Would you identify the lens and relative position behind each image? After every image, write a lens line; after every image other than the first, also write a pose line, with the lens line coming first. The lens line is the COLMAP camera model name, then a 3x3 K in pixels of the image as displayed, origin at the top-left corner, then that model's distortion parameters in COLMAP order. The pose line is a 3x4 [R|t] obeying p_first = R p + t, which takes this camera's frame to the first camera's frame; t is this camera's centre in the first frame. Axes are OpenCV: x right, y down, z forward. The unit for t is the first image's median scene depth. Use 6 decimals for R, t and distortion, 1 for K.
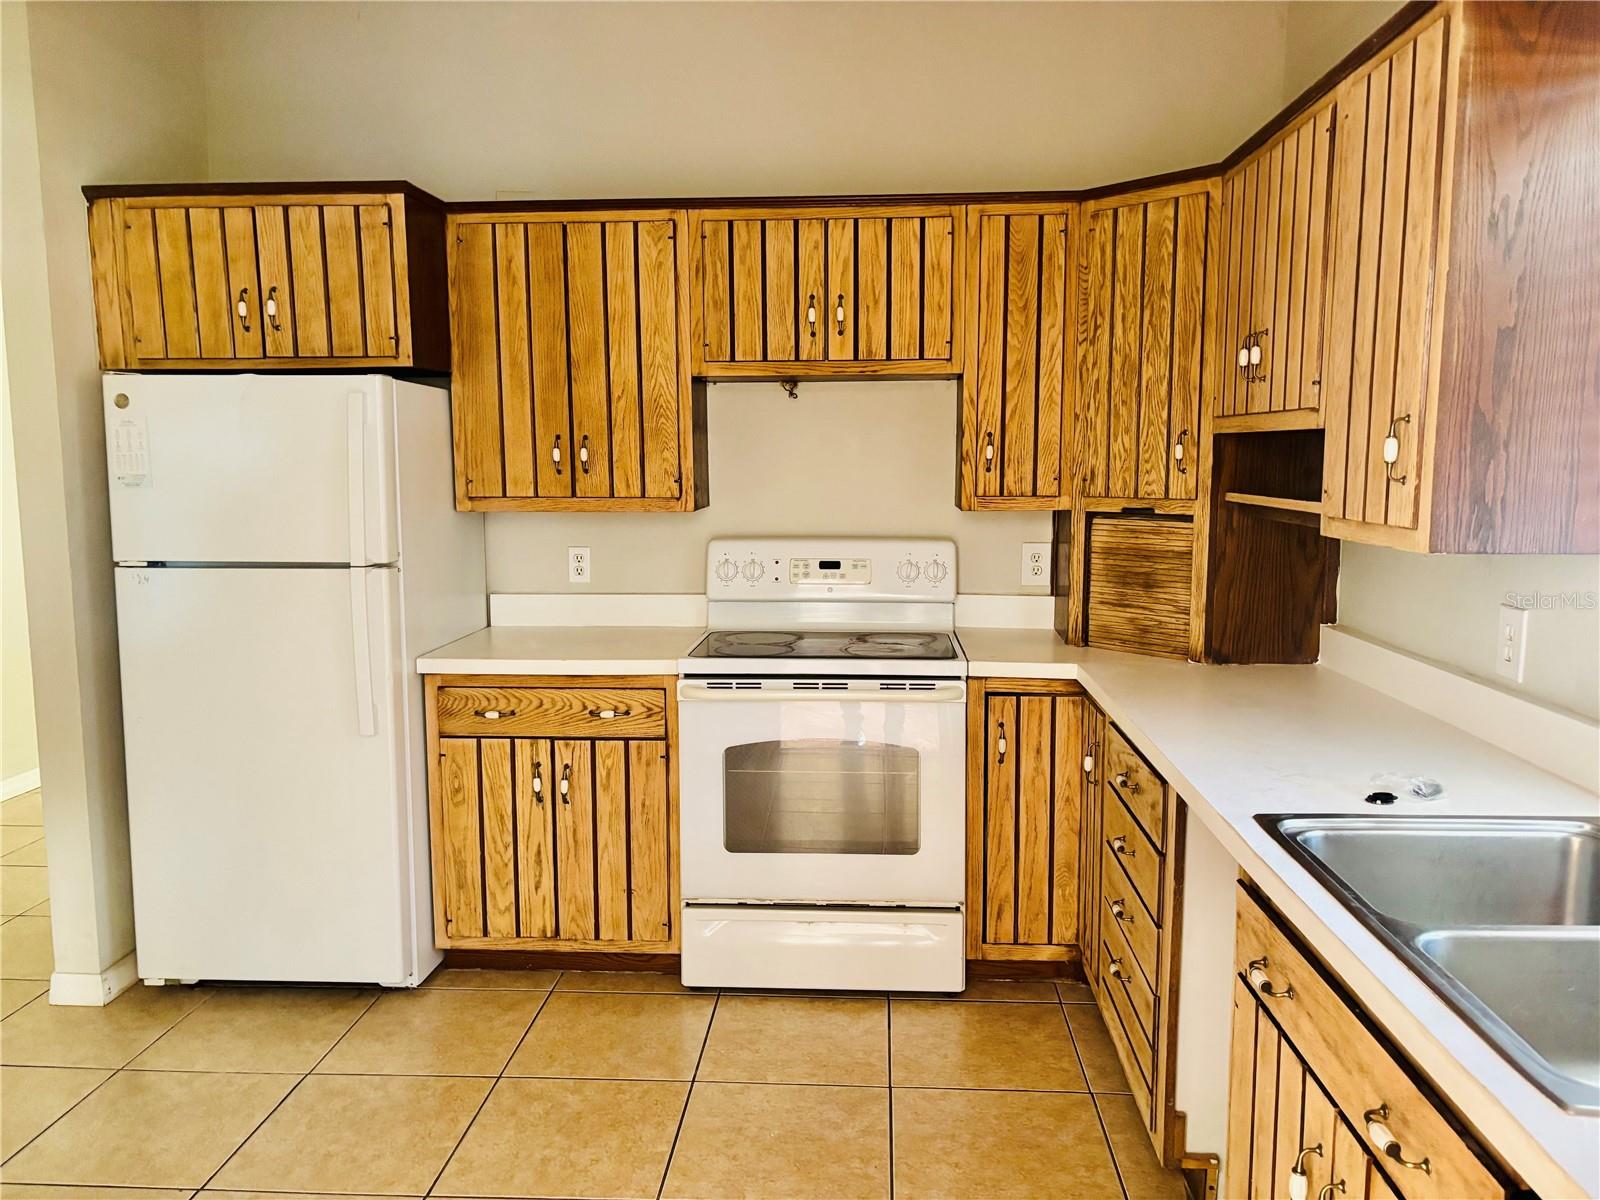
lens RADIAL K [[1196.4, 0, 802.3], [0, 1196.4, 600.5], [0, 0, 1]] dist [0.010971, -0.008773]
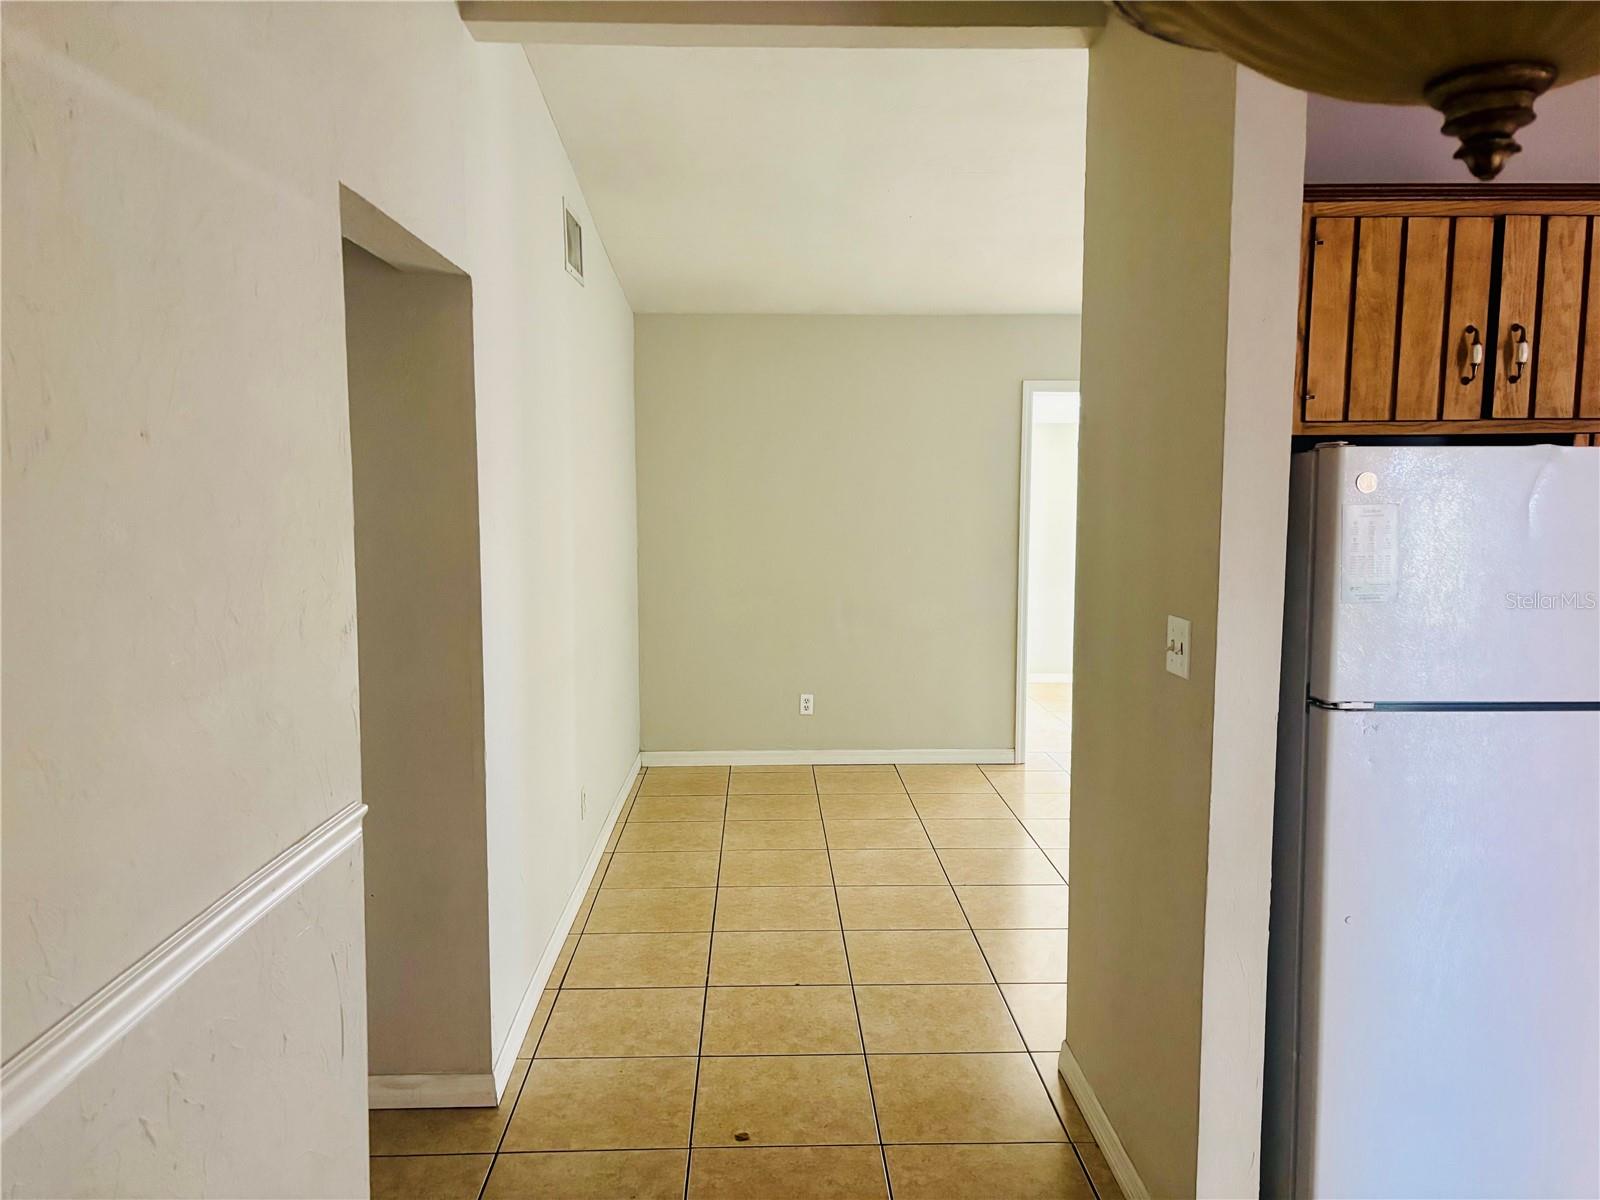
lens RADIAL K [[1196.4, 0, 798.2], [0, 1196.4, 602.0], [0, 0, 1]] dist [0.010971, -0.008773]
pose [[0.996479, -0.012419, 0.082923, -0.944540], [0.015597, 0.999164, -0.037781, -0.070394], [-0.082384, 0.038941, 0.995840, 0.309922]]
